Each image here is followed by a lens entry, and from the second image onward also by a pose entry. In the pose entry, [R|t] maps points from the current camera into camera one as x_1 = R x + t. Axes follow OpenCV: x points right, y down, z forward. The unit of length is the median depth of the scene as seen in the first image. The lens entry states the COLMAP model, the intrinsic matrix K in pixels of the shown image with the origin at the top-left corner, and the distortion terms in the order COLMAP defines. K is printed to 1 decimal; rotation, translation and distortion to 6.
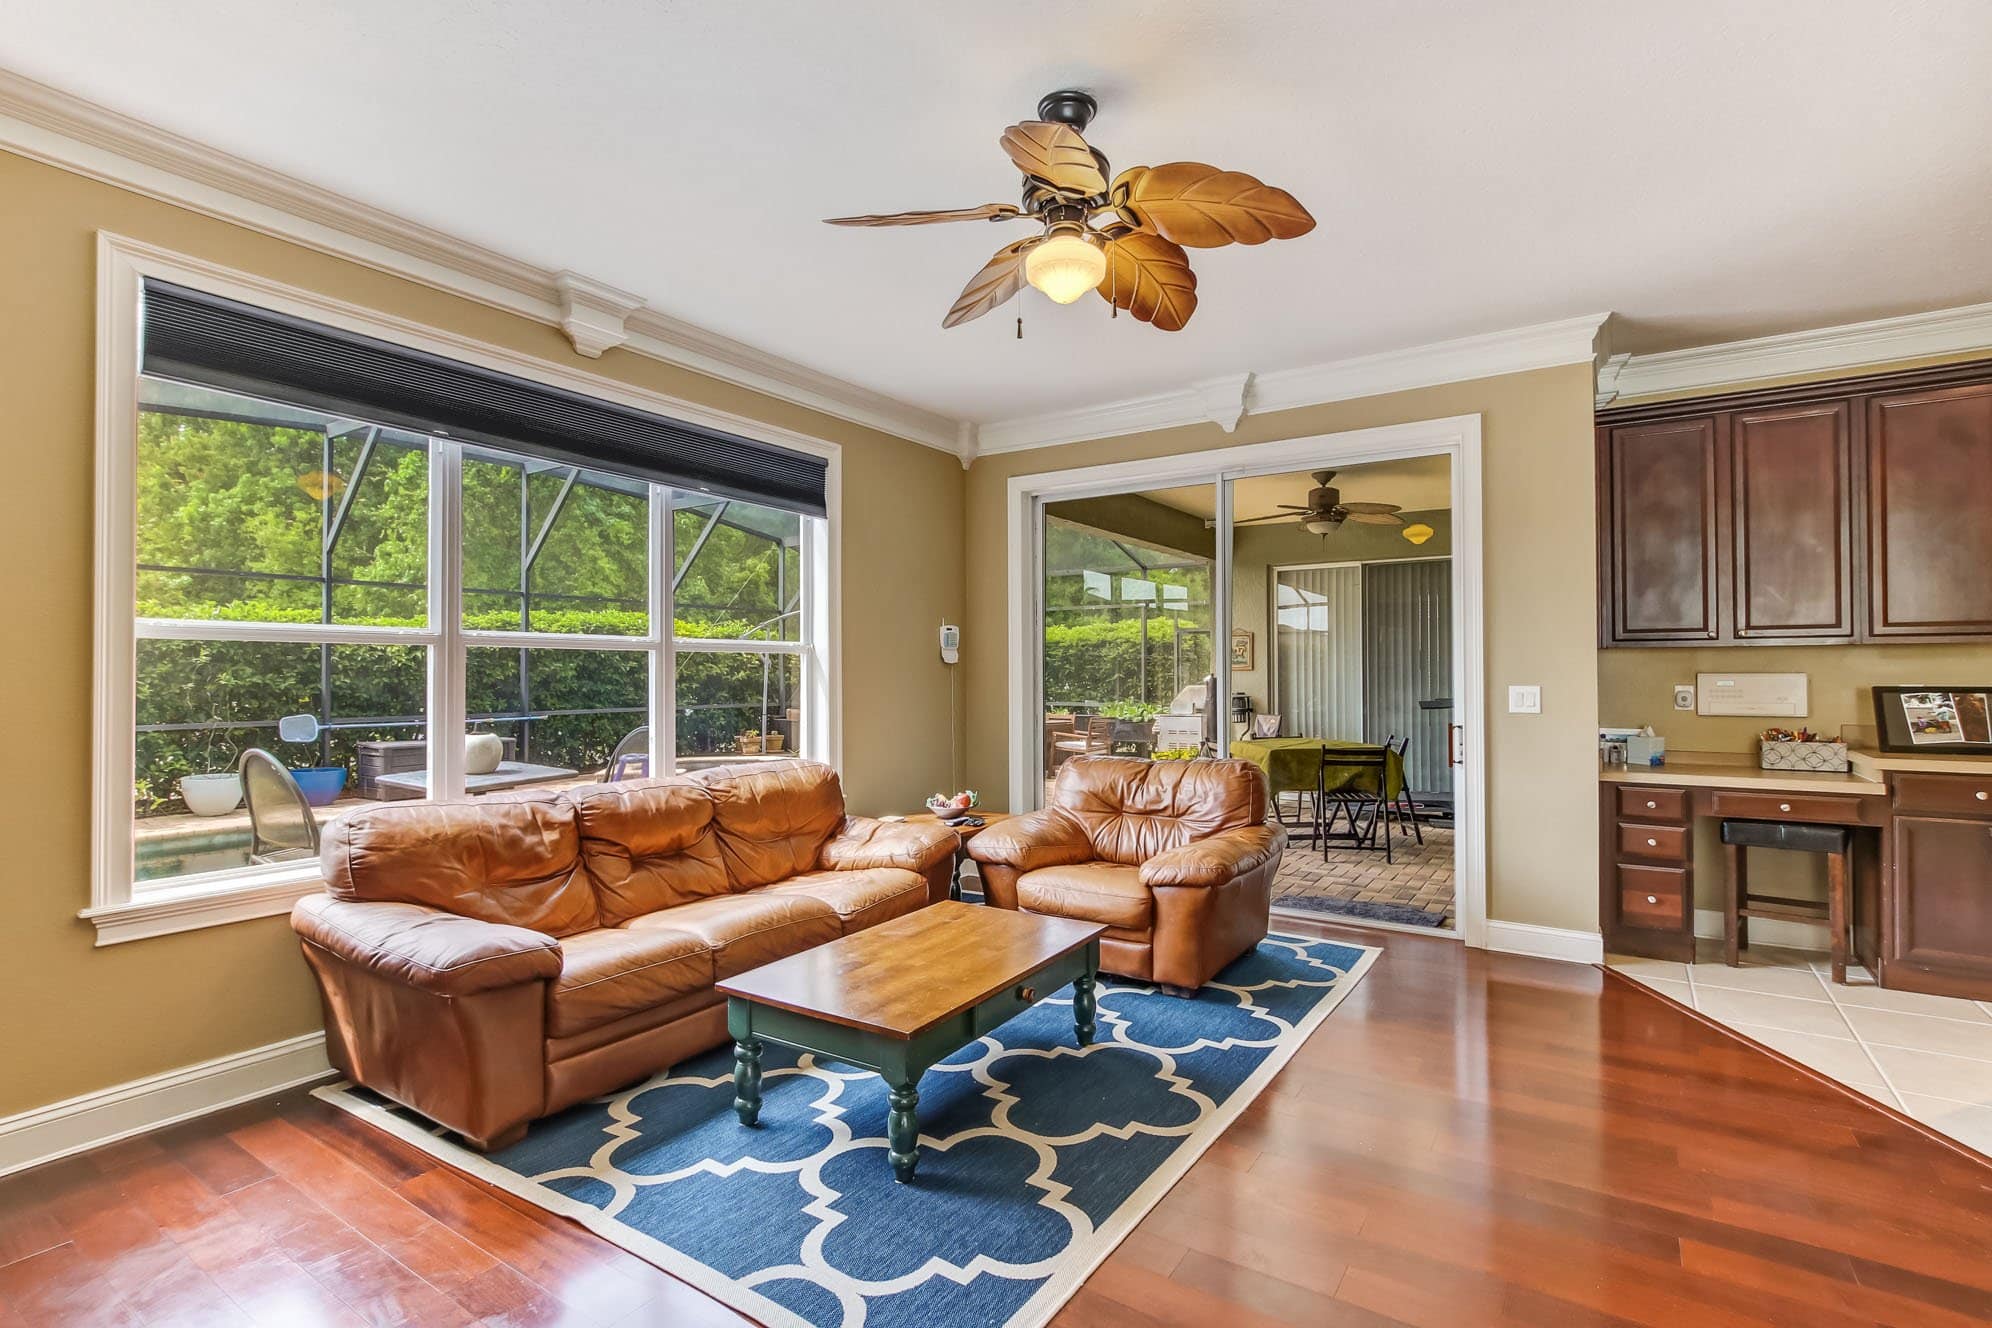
lens RADIAL K [[927.0, 0, 978.1], [0, 927.0, 665.9], [0, 0, 1]] dist [-0.017498, 0.005185]
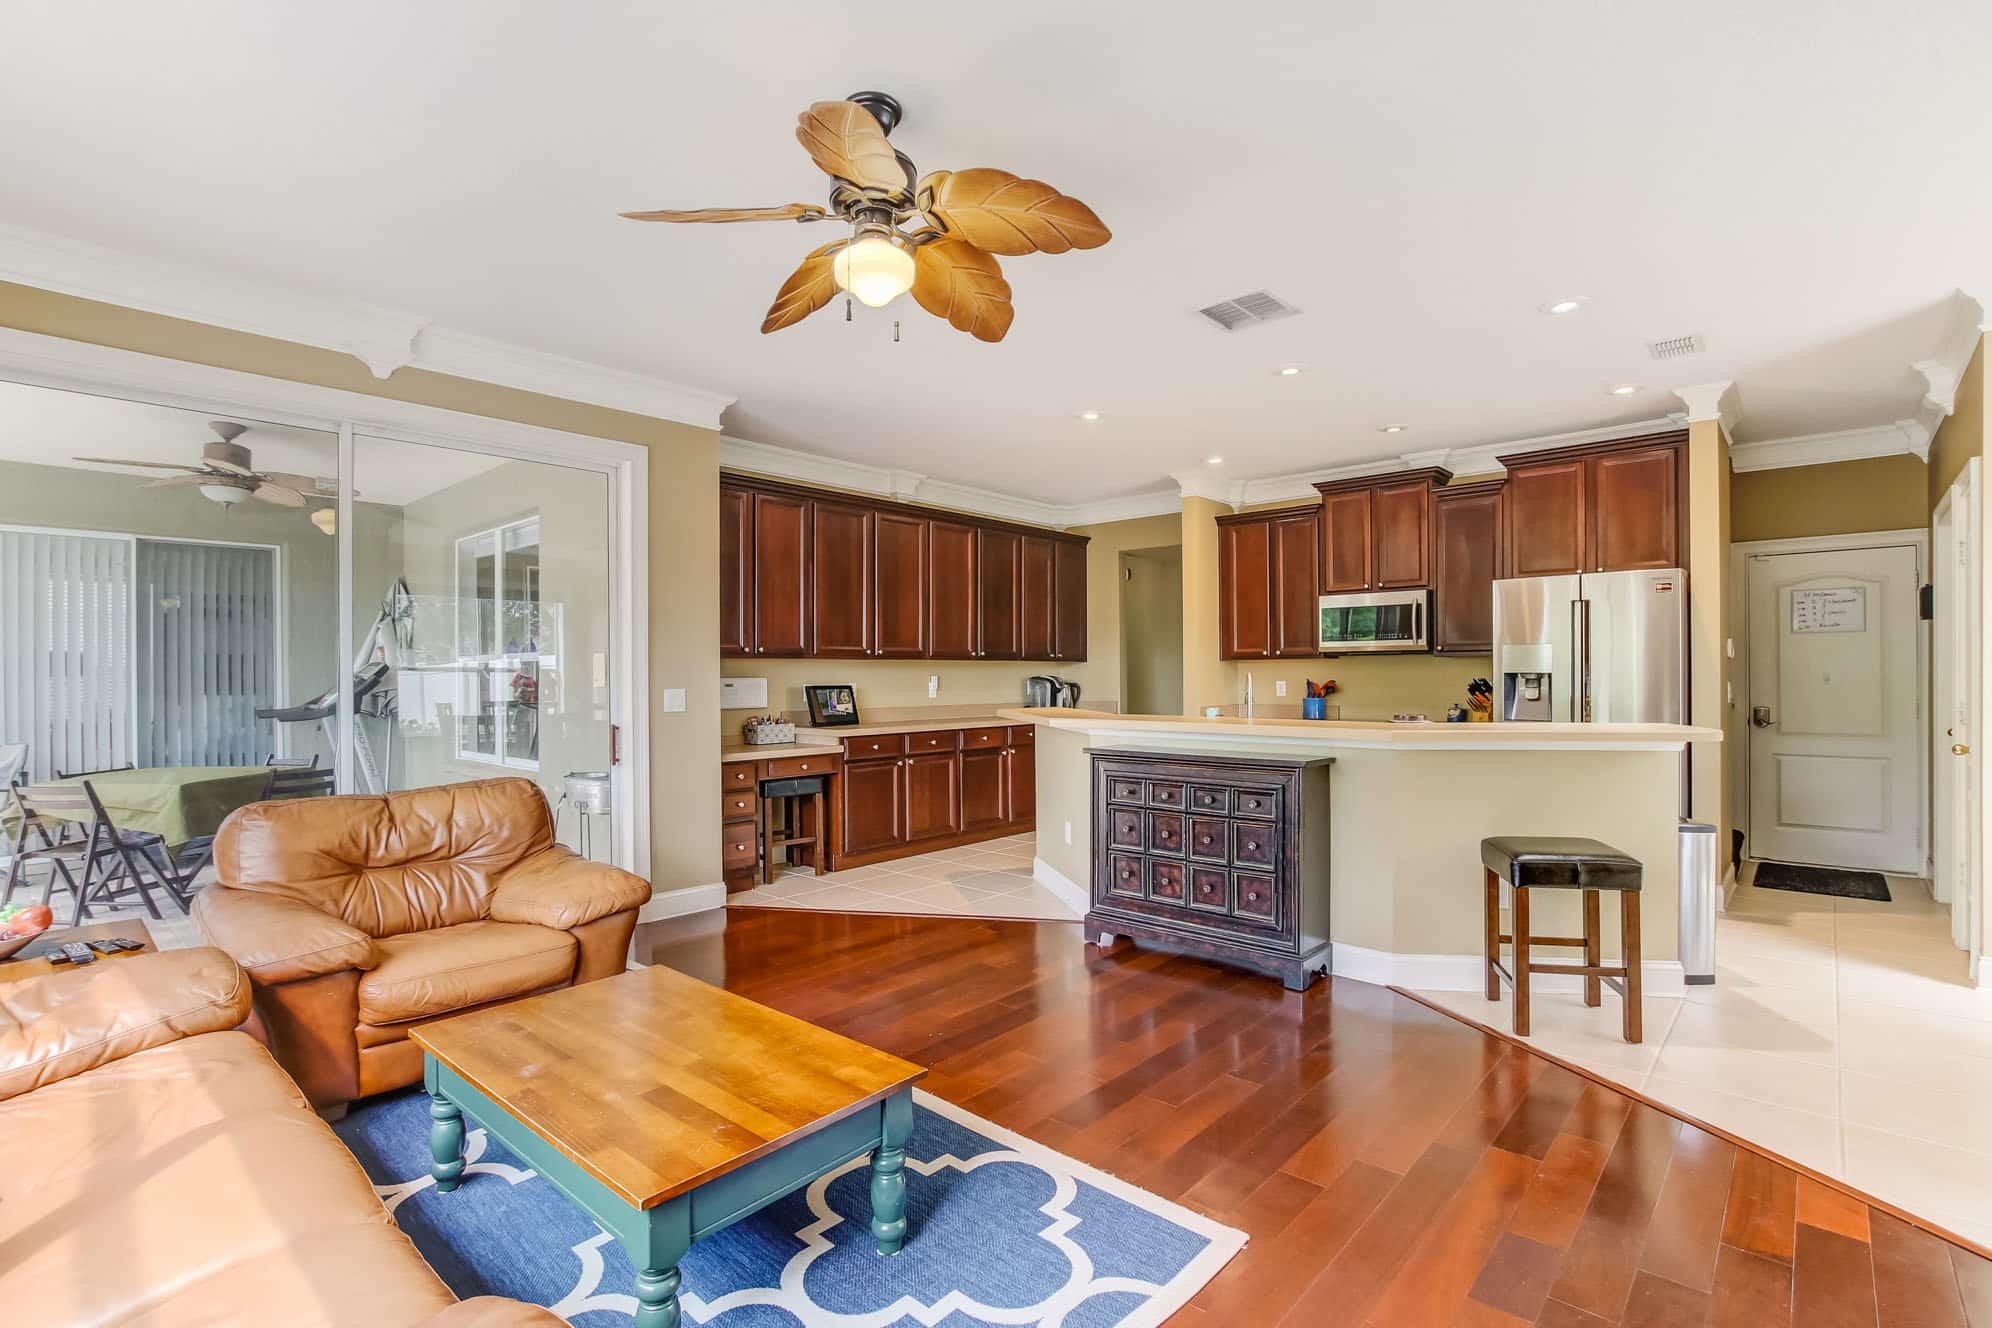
lens RADIAL K [[927.0, 0, 989.0], [0, 927.0, 674.5], [0, 0, 1]] dist [-0.017498, 0.005185]
pose [[0.145099, 0.002683, 0.989414, -0.538602], [-0.003226, 0.999992, -0.002238, 0.004689], [-0.989412, -0.002867, 0.145106, 0.447404]]
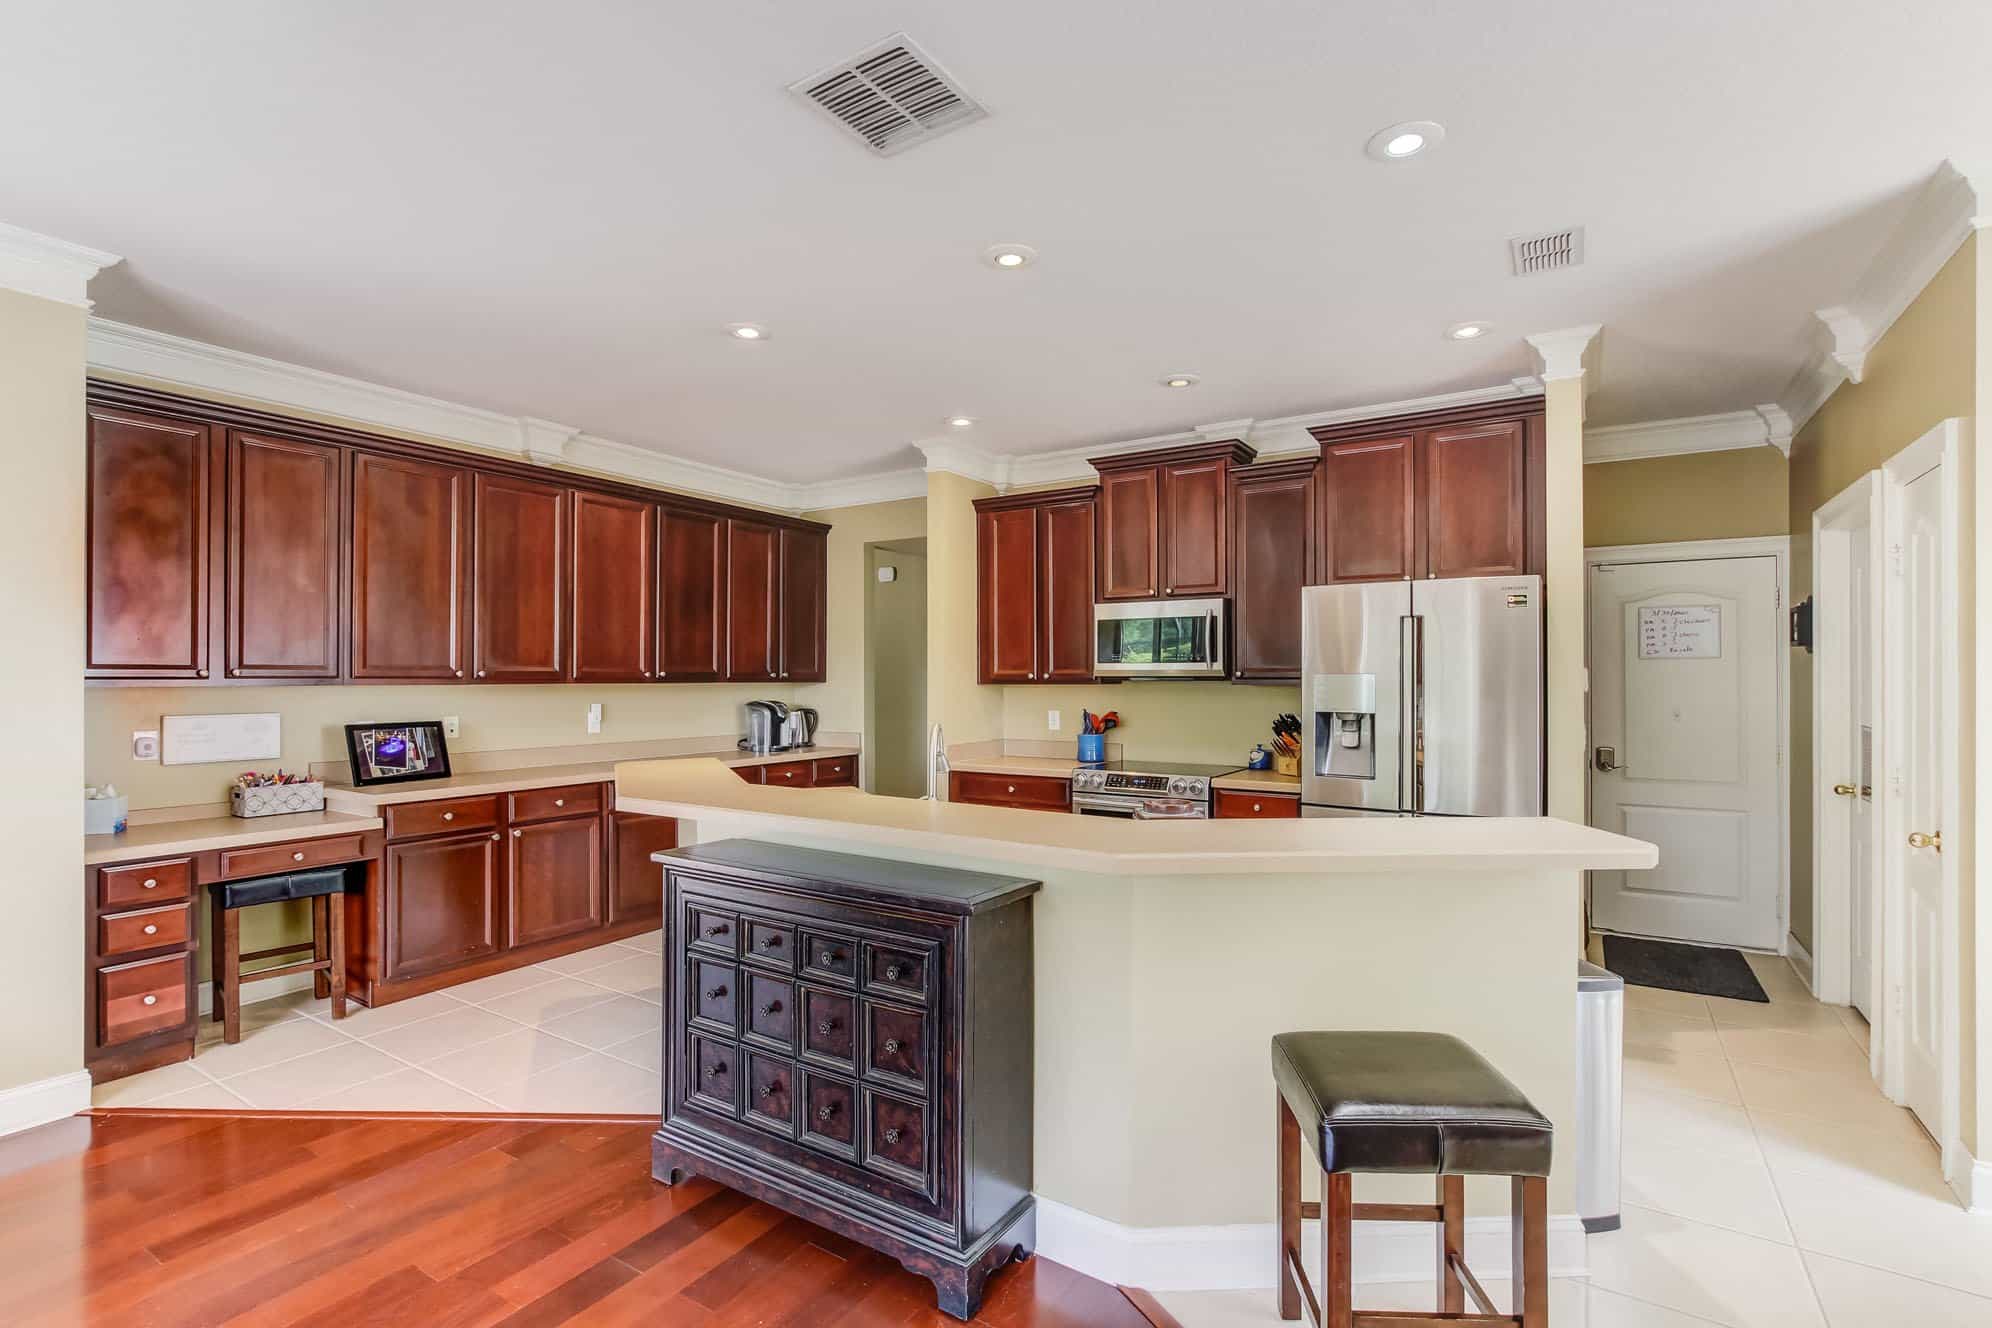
lens RADIAL K [[927.0, 0, 992.2], [0, 927.0, 673.9], [0, 0, 1]] dist [-0.017498, 0.005185]
pose [[-0.023401, 0.007922, 0.999695, -0.095864], [-0.007662, 0.999938, -0.008103, -0.032822], [-0.999697, -0.007849, -0.023339, 0.274229]]
